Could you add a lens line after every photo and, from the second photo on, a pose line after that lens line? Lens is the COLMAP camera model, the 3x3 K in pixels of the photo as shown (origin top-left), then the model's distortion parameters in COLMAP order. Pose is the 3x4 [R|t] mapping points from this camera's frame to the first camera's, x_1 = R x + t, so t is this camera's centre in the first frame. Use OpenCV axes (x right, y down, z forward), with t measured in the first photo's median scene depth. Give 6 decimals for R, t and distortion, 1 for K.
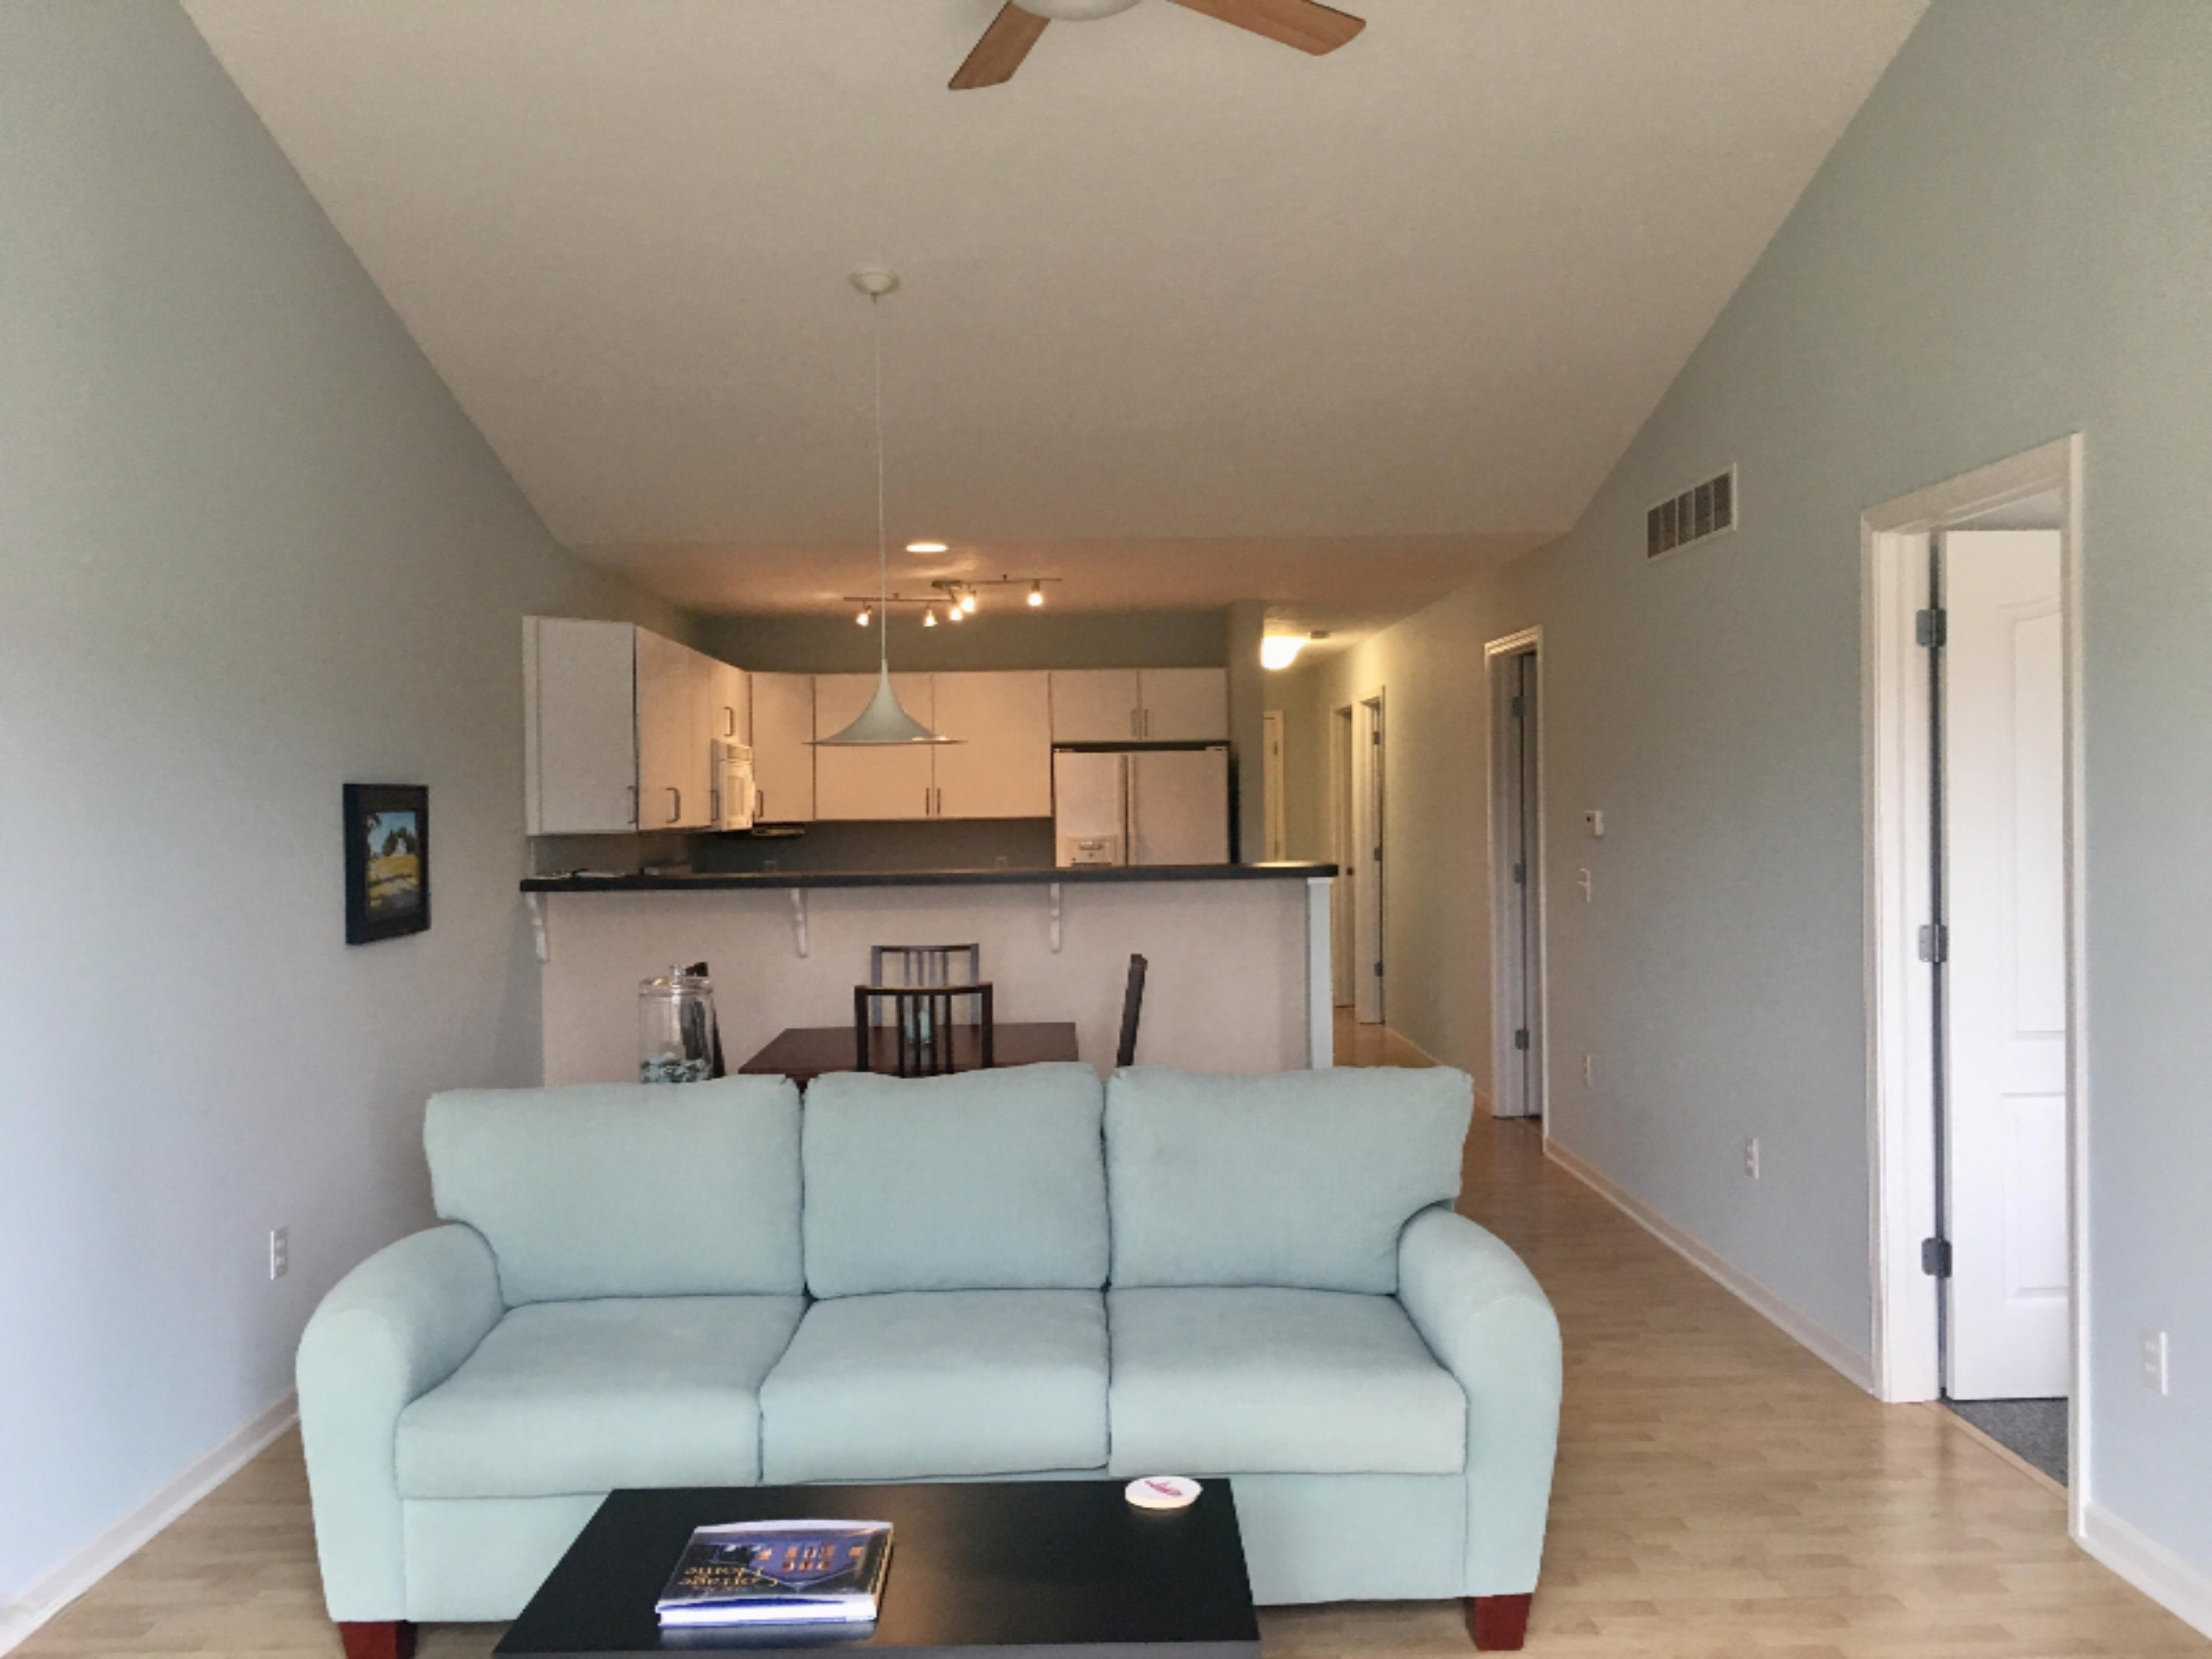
lens RADIAL K [[1864.5, 0, 1105.3], [0, 1864.5, 833.4], [0, 0, 1]] dist [0.073871, -0.084724]
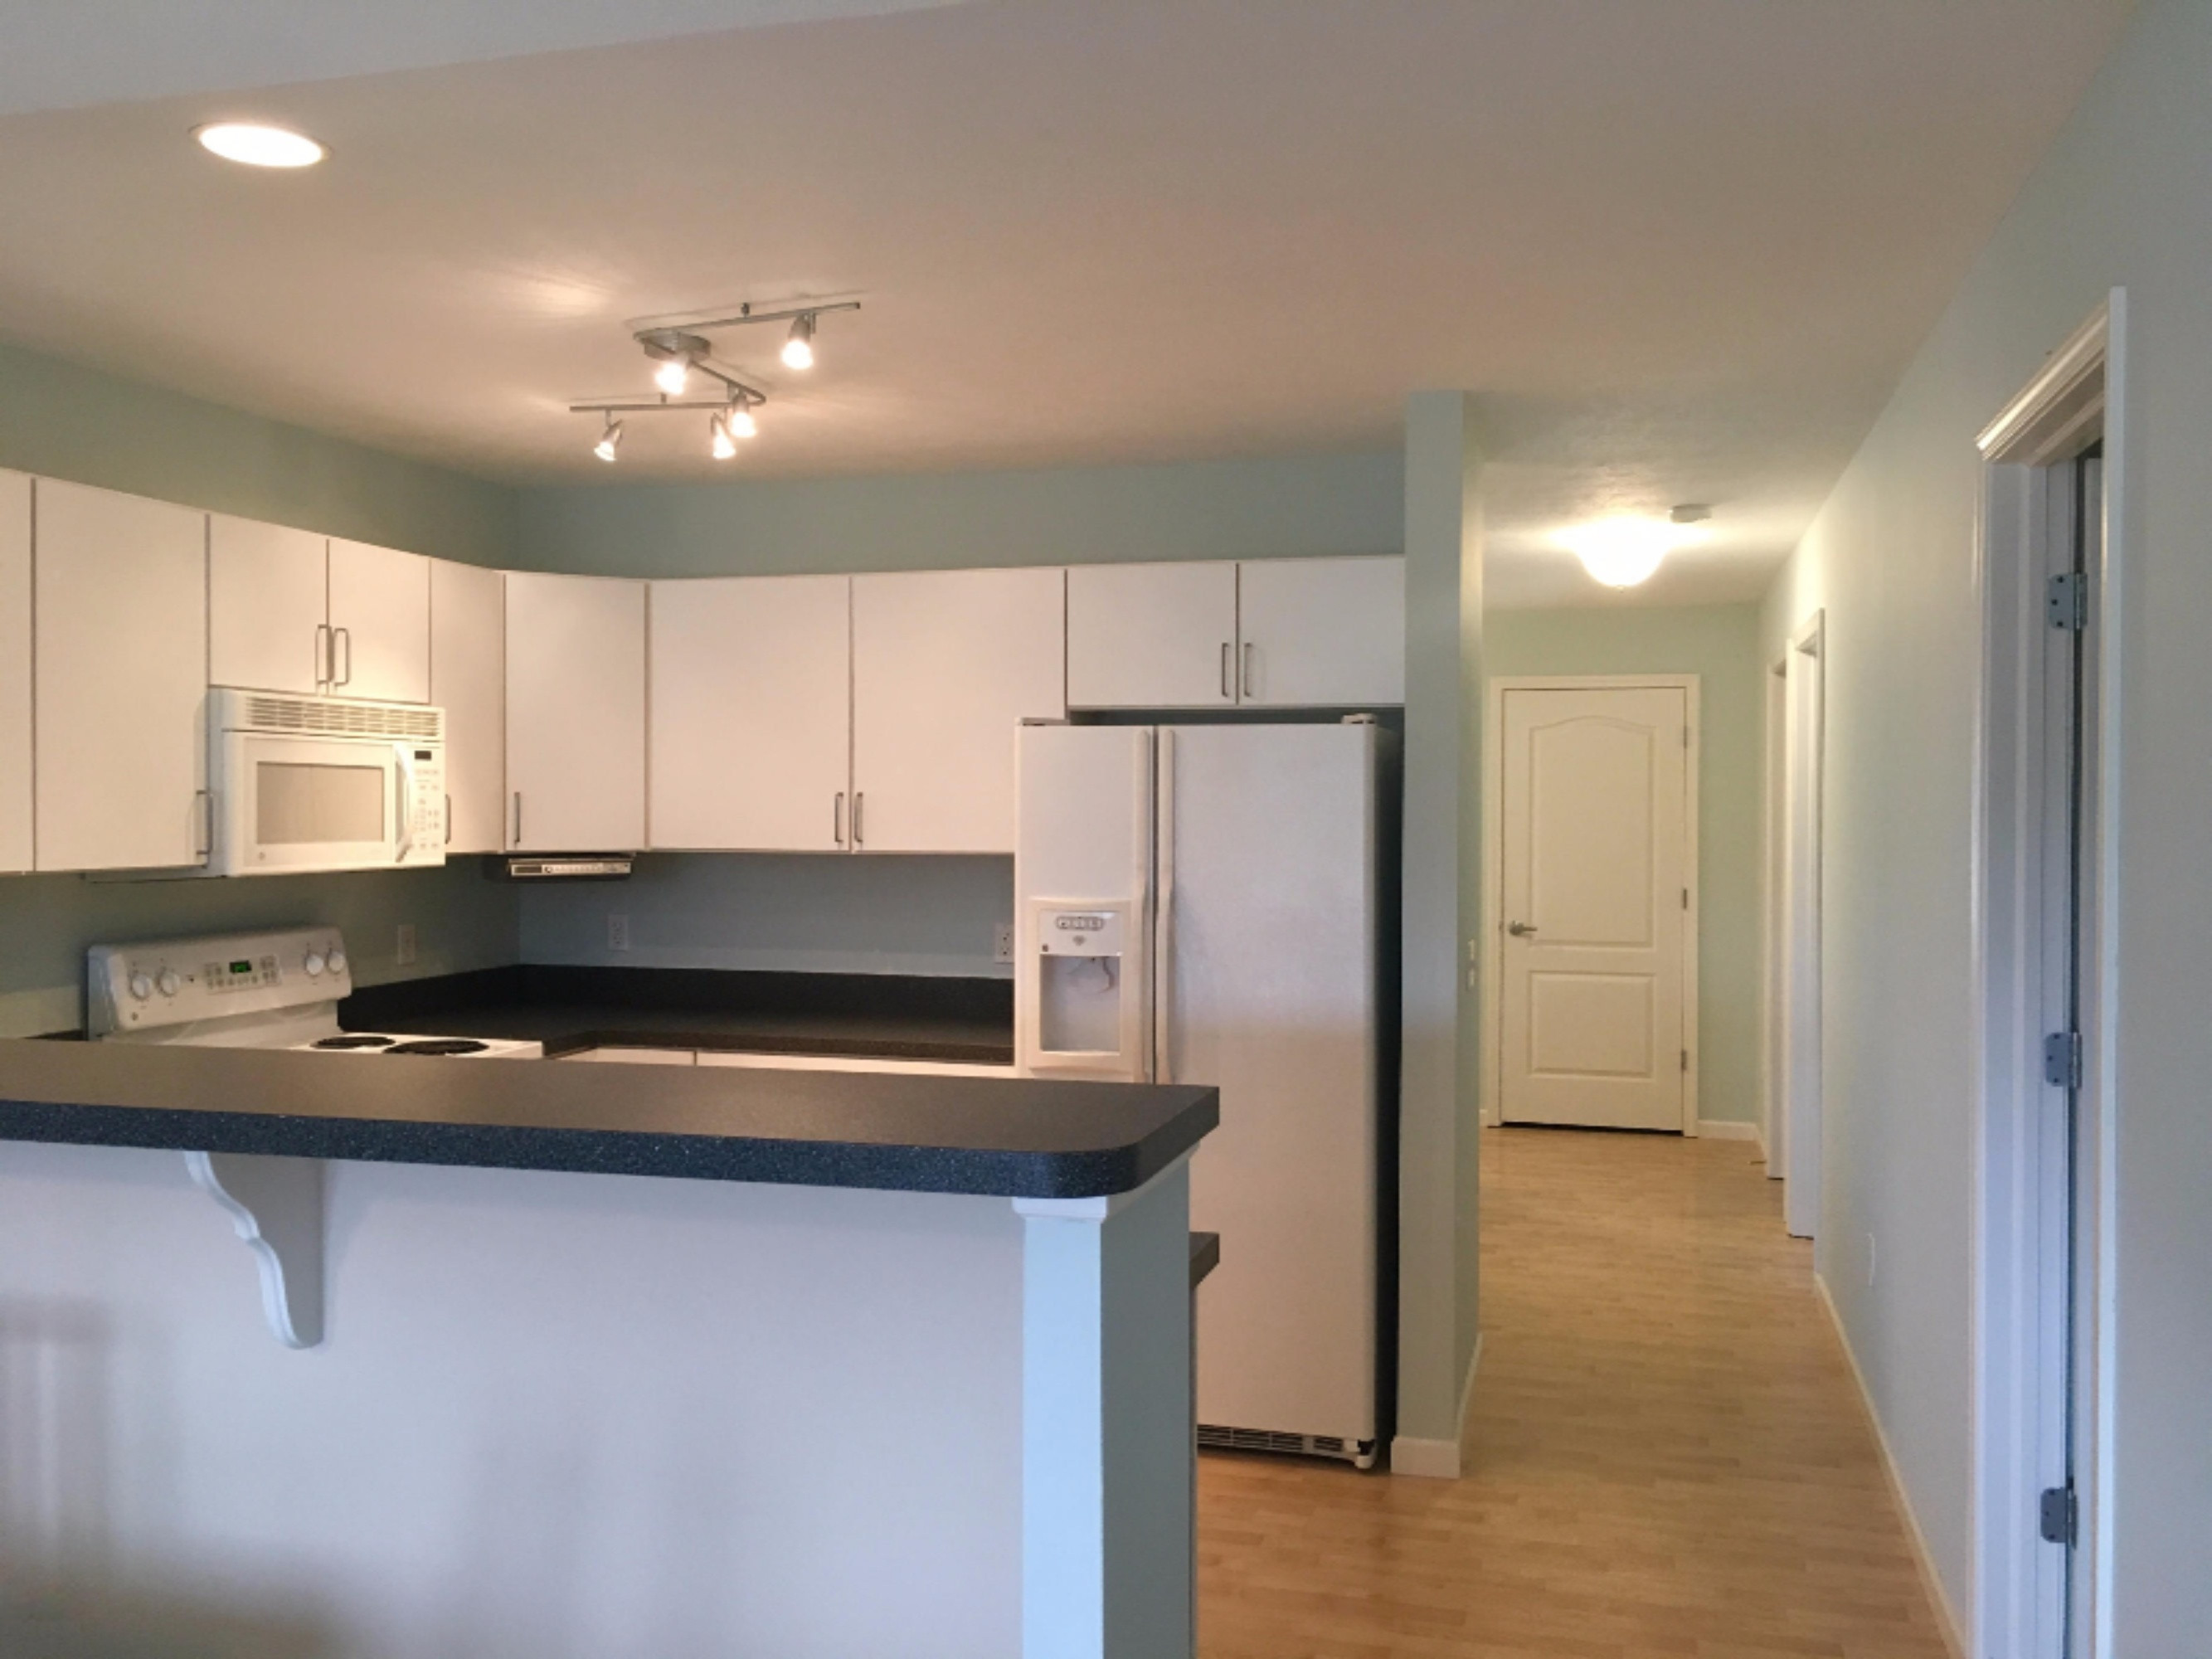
lens RADIAL K [[1864.5, 0, 1110.6], [0, 1864.5, 818.5], [0, 0, 1]] dist [0.073871, -0.084724]
pose [[0.956301, 0.022639, -0.291506, 0.134031], [-0.025191, 0.999670, -0.005006, -0.016933], [0.291297, 0.012130, 0.956556, 0.528775]]
